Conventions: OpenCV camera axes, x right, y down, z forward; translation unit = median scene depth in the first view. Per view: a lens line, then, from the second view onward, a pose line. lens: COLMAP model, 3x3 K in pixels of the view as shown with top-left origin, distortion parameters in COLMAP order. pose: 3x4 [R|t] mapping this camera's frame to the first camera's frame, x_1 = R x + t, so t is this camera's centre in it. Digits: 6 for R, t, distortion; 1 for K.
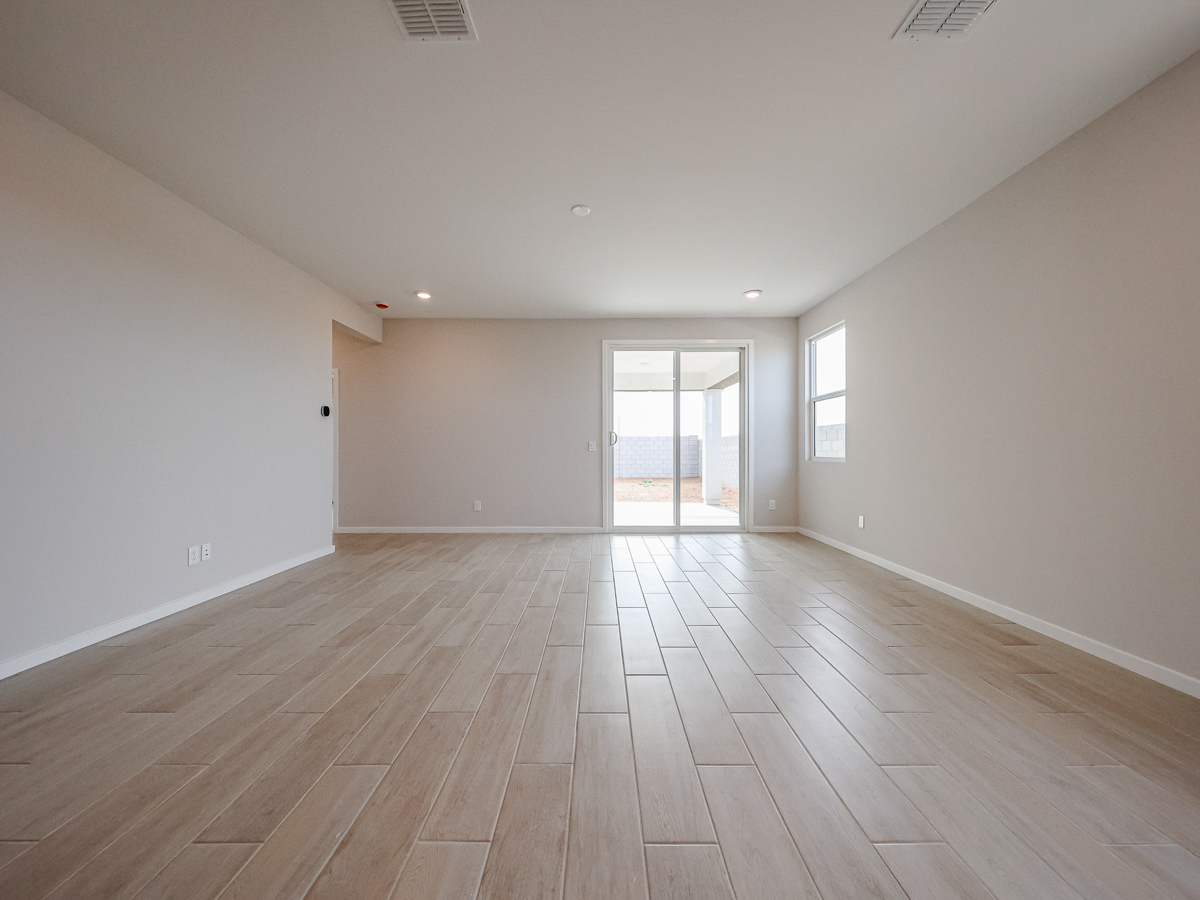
lens RADIAL K [[451.8, 0, 600.5], [0, 451.8, 453.9], [0, 0, 1]] dist [-0.000098, -0.000155]
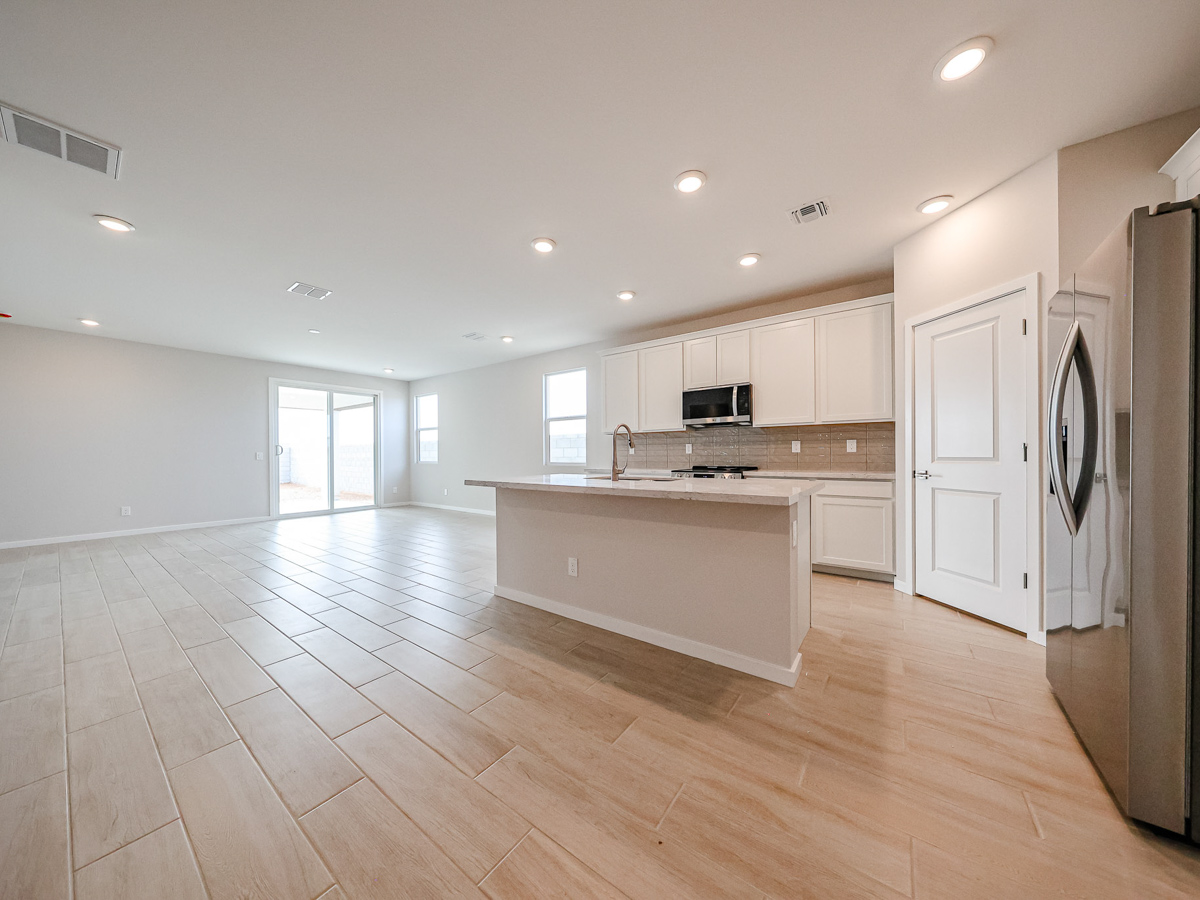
lens RADIAL K [[401.7, 0, 598.7], [0, 401.7, 453.1], [0, 0, 1]] dist [0.000552, 0.000110]
pose [[0.594026, -0.000539, 0.804446, -0.378470], [0.012987, 0.999876, -0.008921, -0.001995], [-0.804341, 0.015747, 0.593959, -0.508876]]
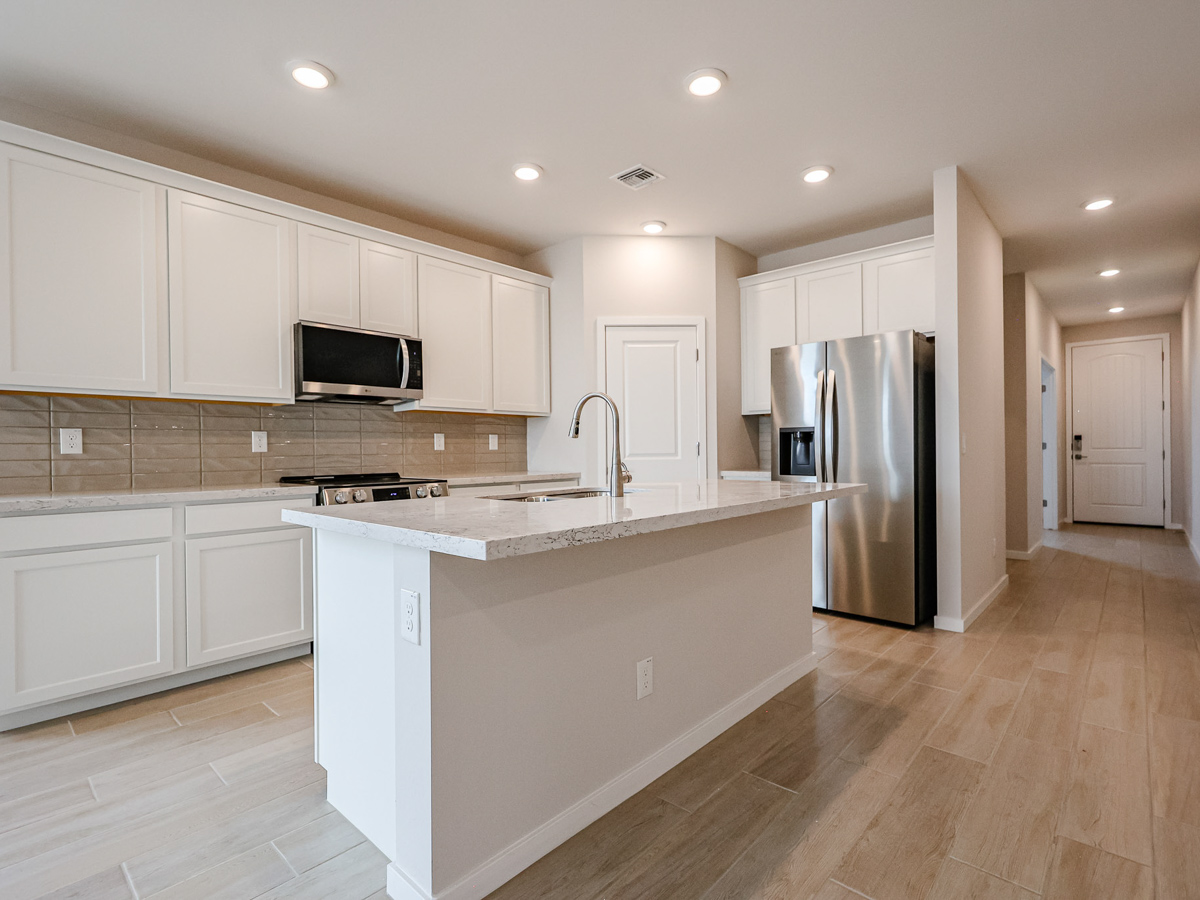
lens RADIAL K [[586.6, 0, 595.2], [0, 586.6, 450.6], [0, 0, 1]] dist [0.002369, -0.000291]
pose [[-0.735762, 0.007228, 0.677202, -0.226298], [0.015907, 0.999852, 0.006610, -0.006242], [-0.677054, 0.015636, -0.735768, 0.062599]]
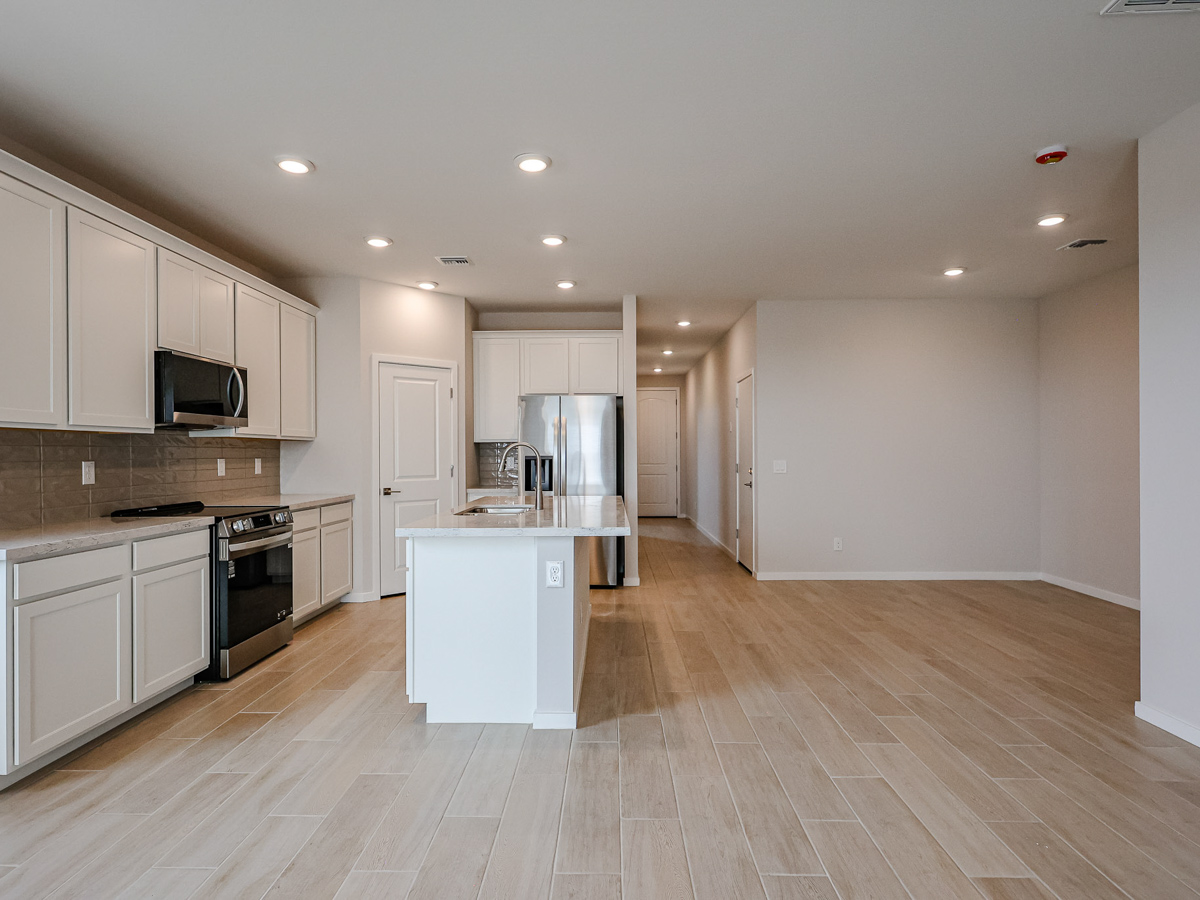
lens RADIAL K [[664.5, 0, 599.7], [0, 664.5, 451.1], [0, 0, 1]] dist [-0.001644, -0.000005]
pose [[-0.999847, 0.006210, 0.016360, -0.049180], [0.006277, 0.999972, 0.004092, -0.036495], [-0.016334, 0.004194, -0.999858, 0.462229]]
